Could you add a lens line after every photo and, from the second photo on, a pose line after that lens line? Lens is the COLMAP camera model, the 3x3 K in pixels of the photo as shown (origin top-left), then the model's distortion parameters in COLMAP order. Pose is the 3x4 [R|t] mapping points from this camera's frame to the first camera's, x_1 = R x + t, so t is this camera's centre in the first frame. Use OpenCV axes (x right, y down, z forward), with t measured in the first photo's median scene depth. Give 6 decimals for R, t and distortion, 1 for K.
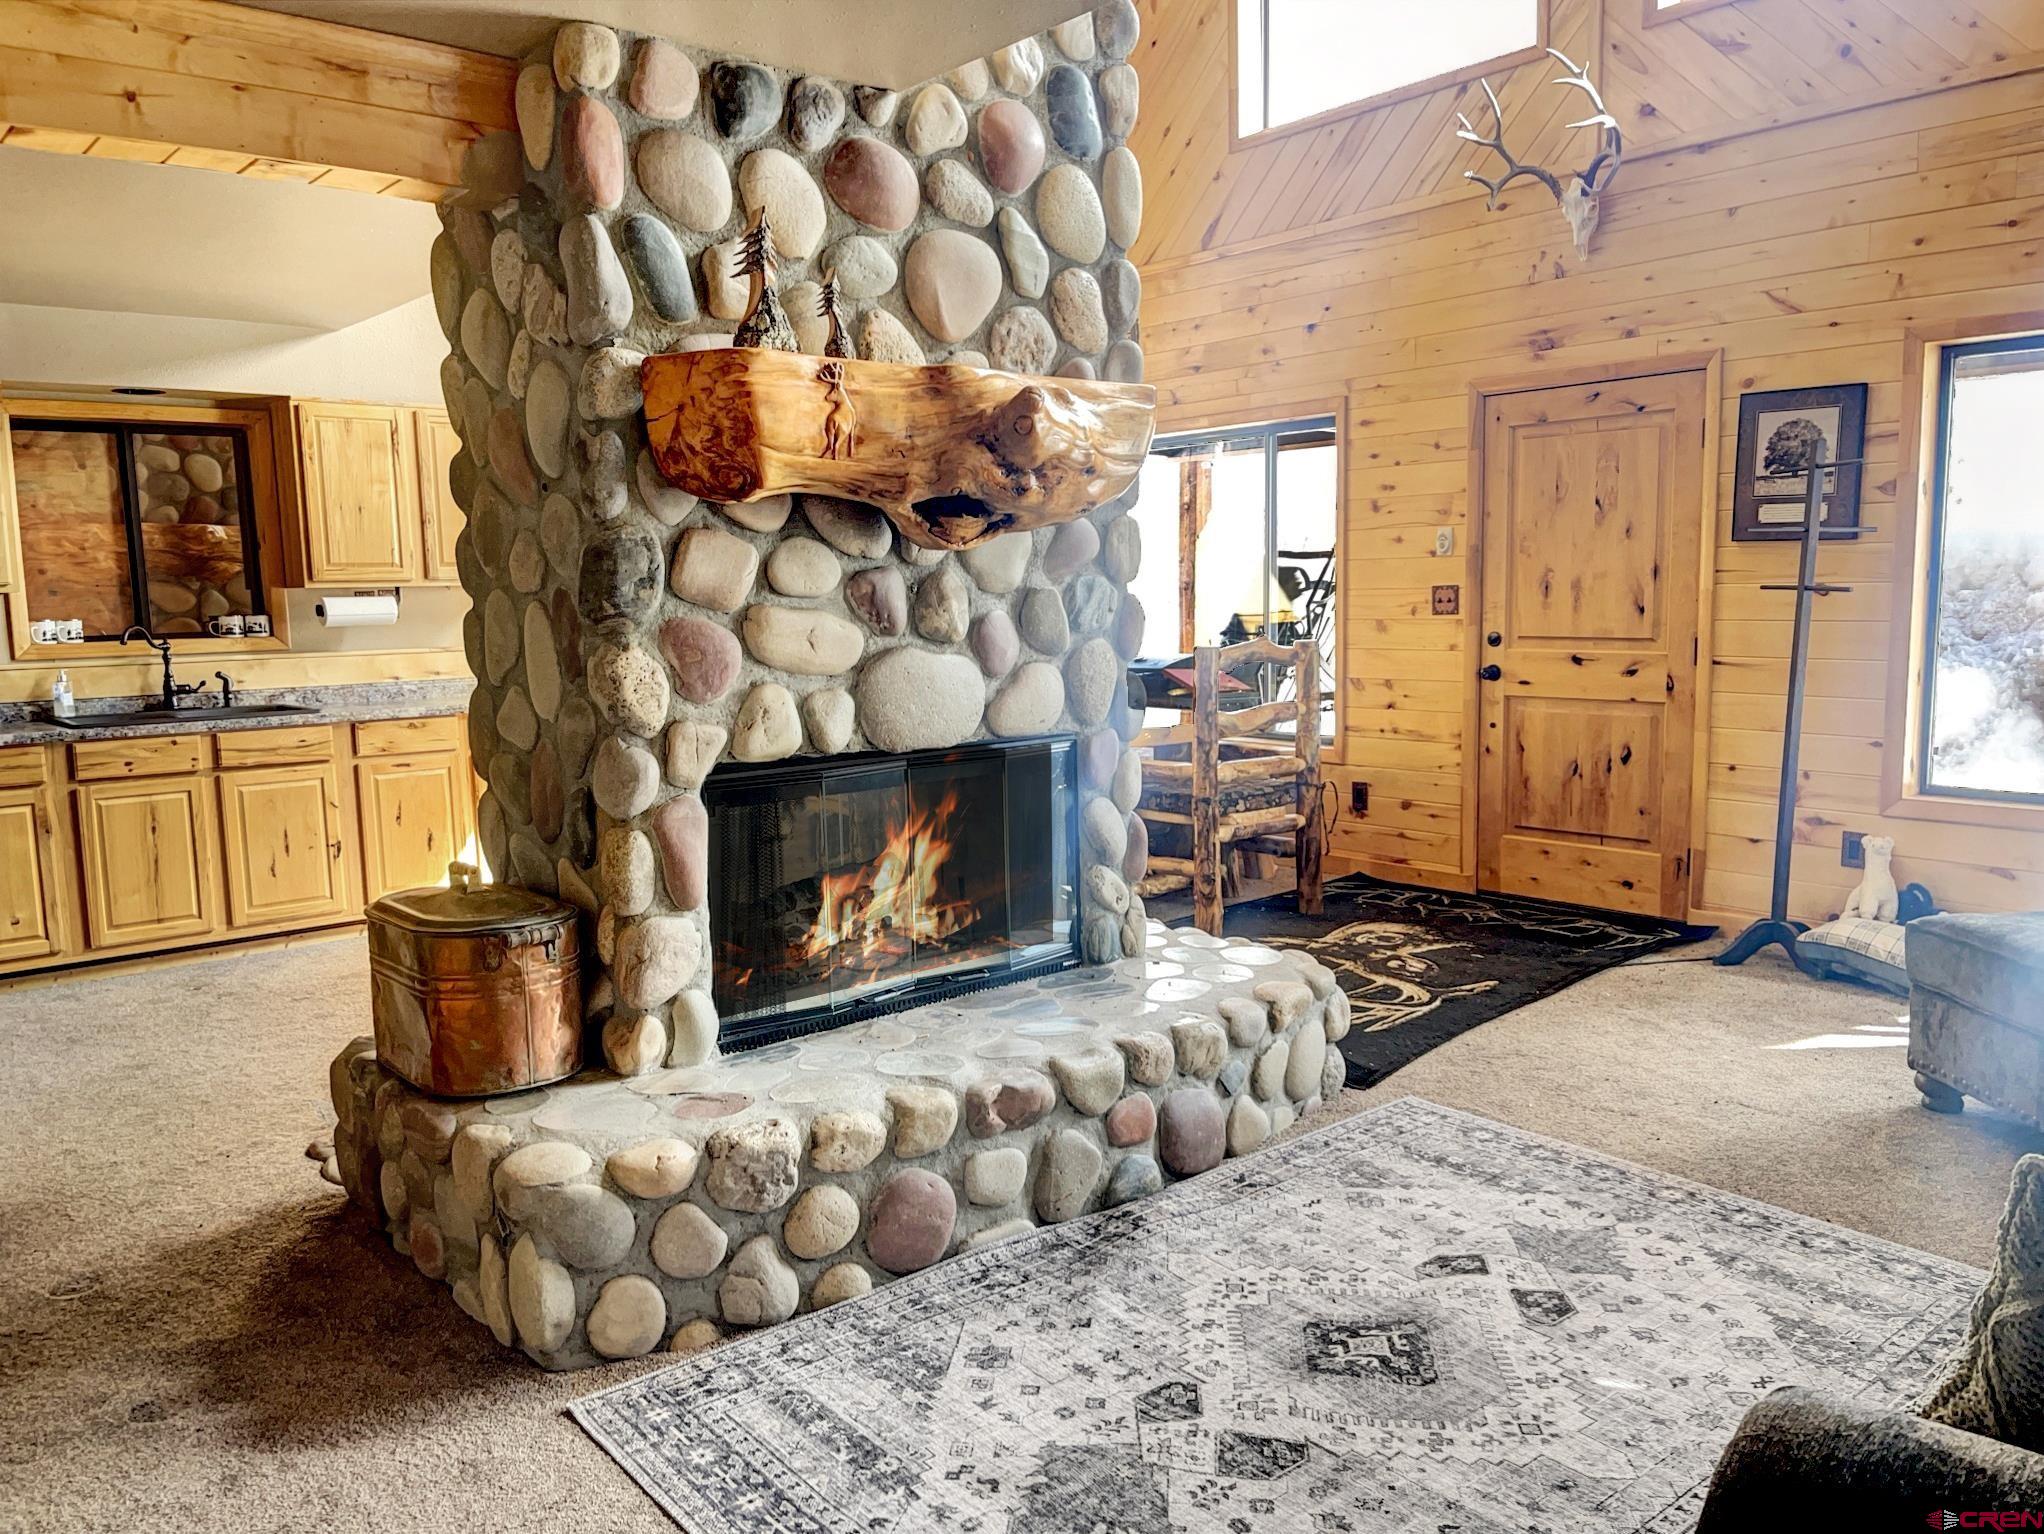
lens RADIAL K [[1534.3, 0, 1022.0], [0, 1534.3, 767.0], [0, 0, 1]] dist [0.075059, -0.088773]
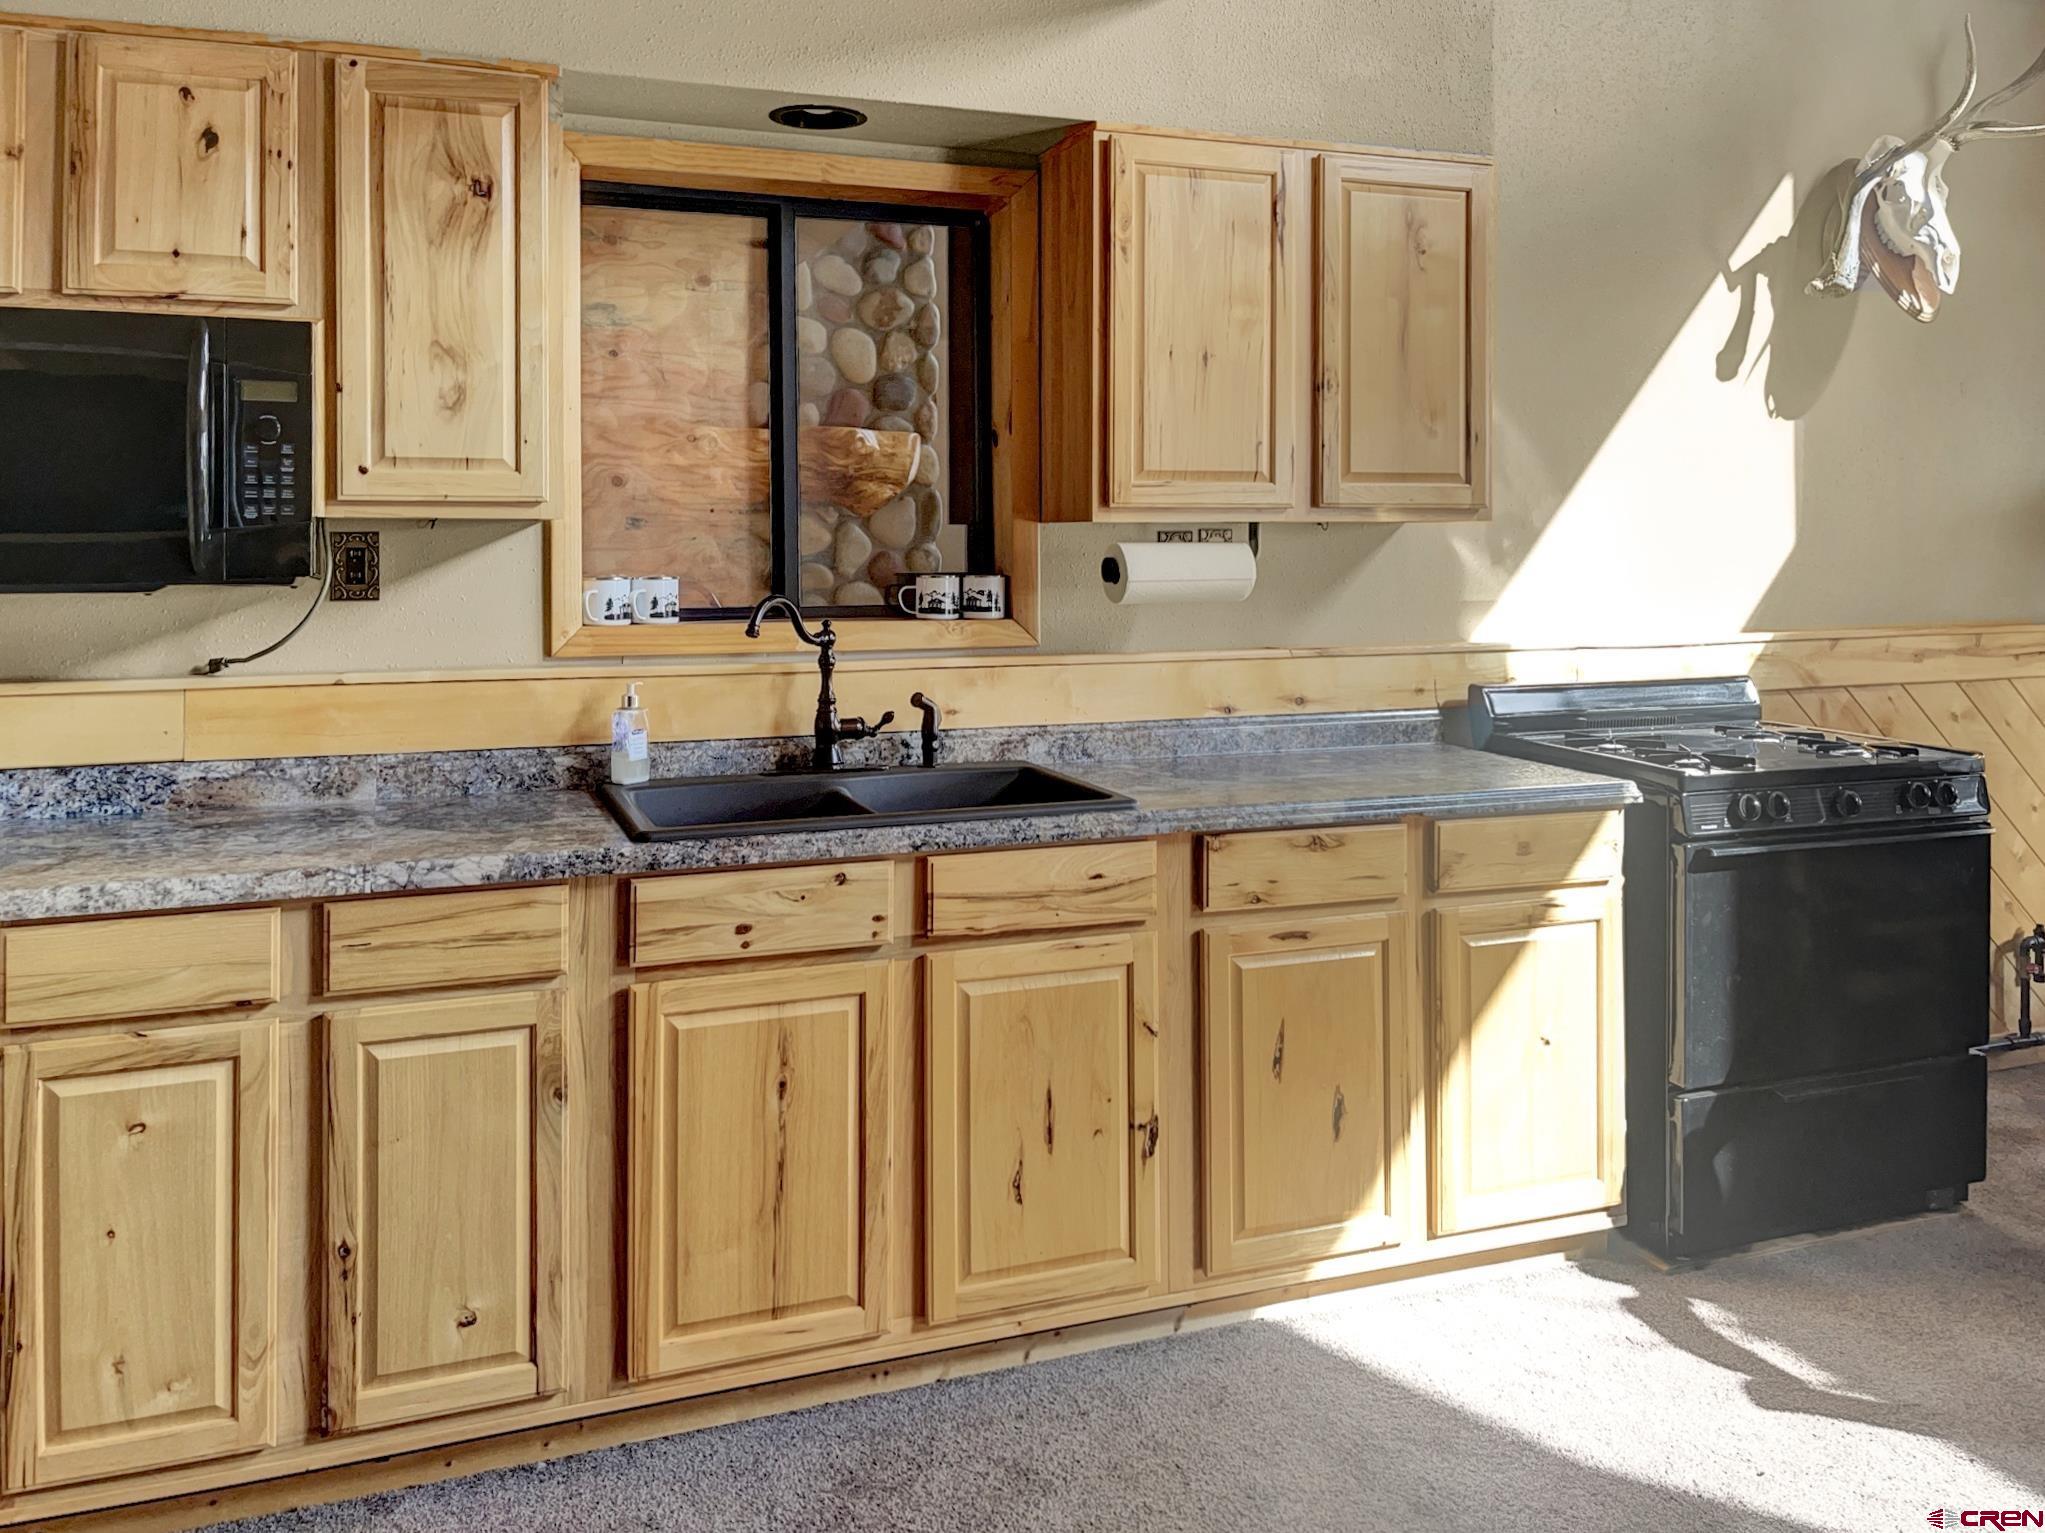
lens RADIAL K [[1620.8, 0, 1022.0], [0, 1620.8, 549.7], [0, 0, 1]] dist [0.025449, -0.009133]
pose [[0.942603, 0.028433, -0.332702, -0.332302], [-0.063519, 0.993443, -0.095058, -0.061476], [0.327818, 0.110735, 0.938229, 0.556029]]
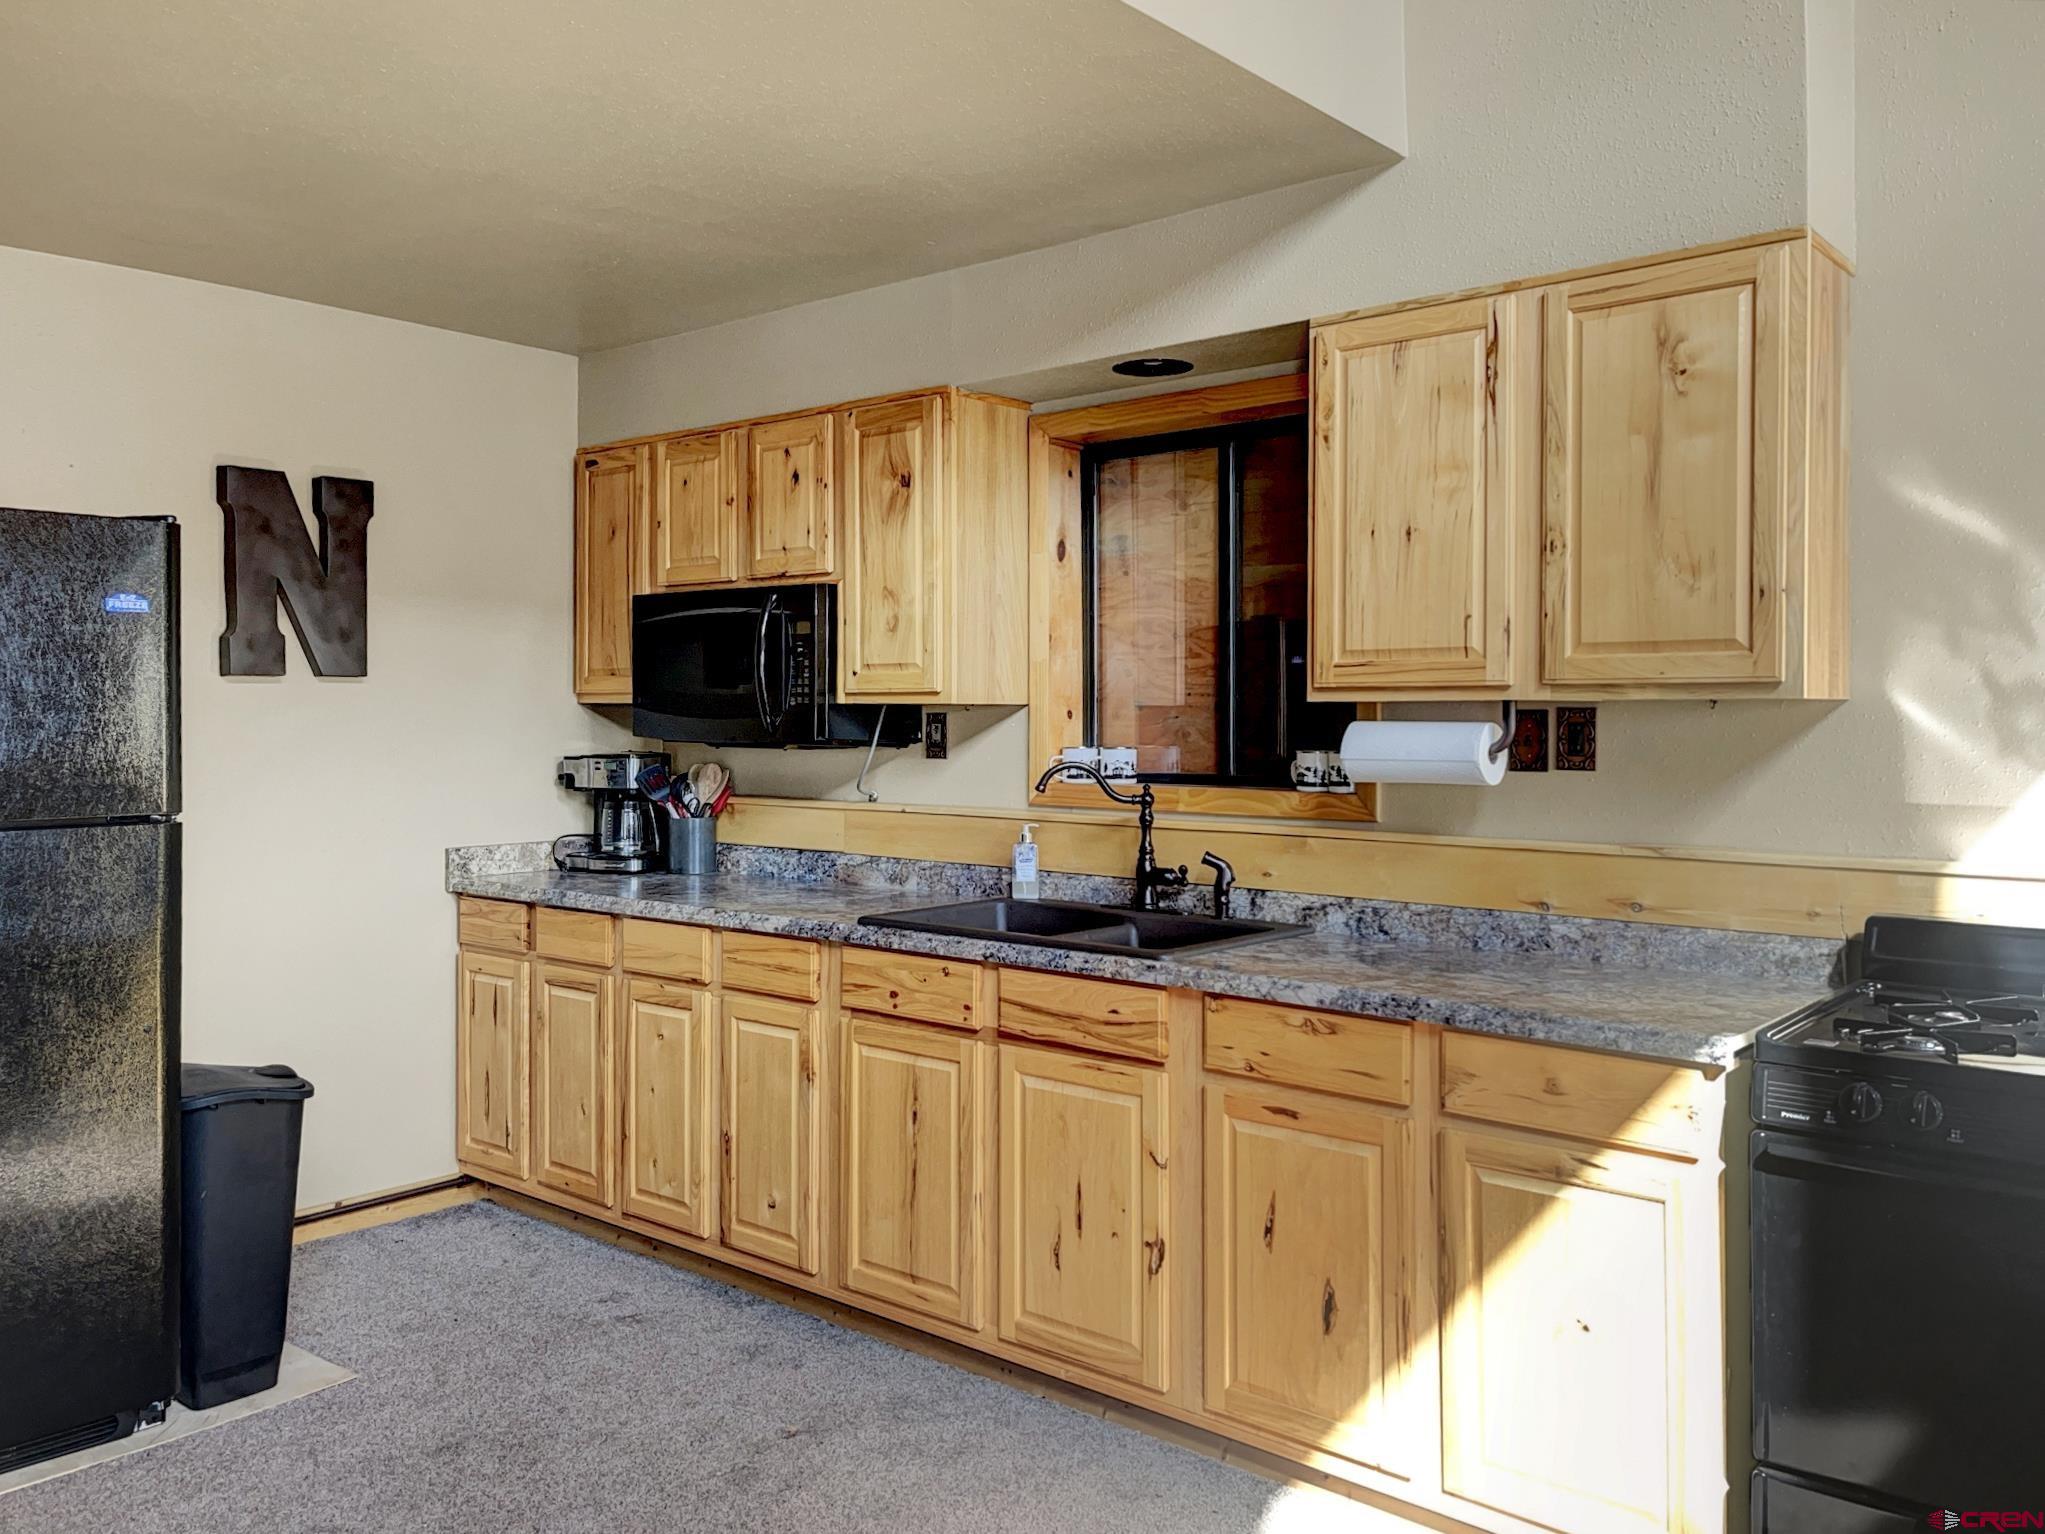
lens RADIAL K [[1611.6, 0, 1013.8], [0, 1611.6, 725.4], [0, 0, 1]] dist [0.073680, -0.210140]
pose [[0.155354, 0.031630, -0.987352, 0.031581], [-0.122884, 0.992343, 0.012455, -0.107360], [0.980186, 0.119395, 0.158051, 0.863374]]
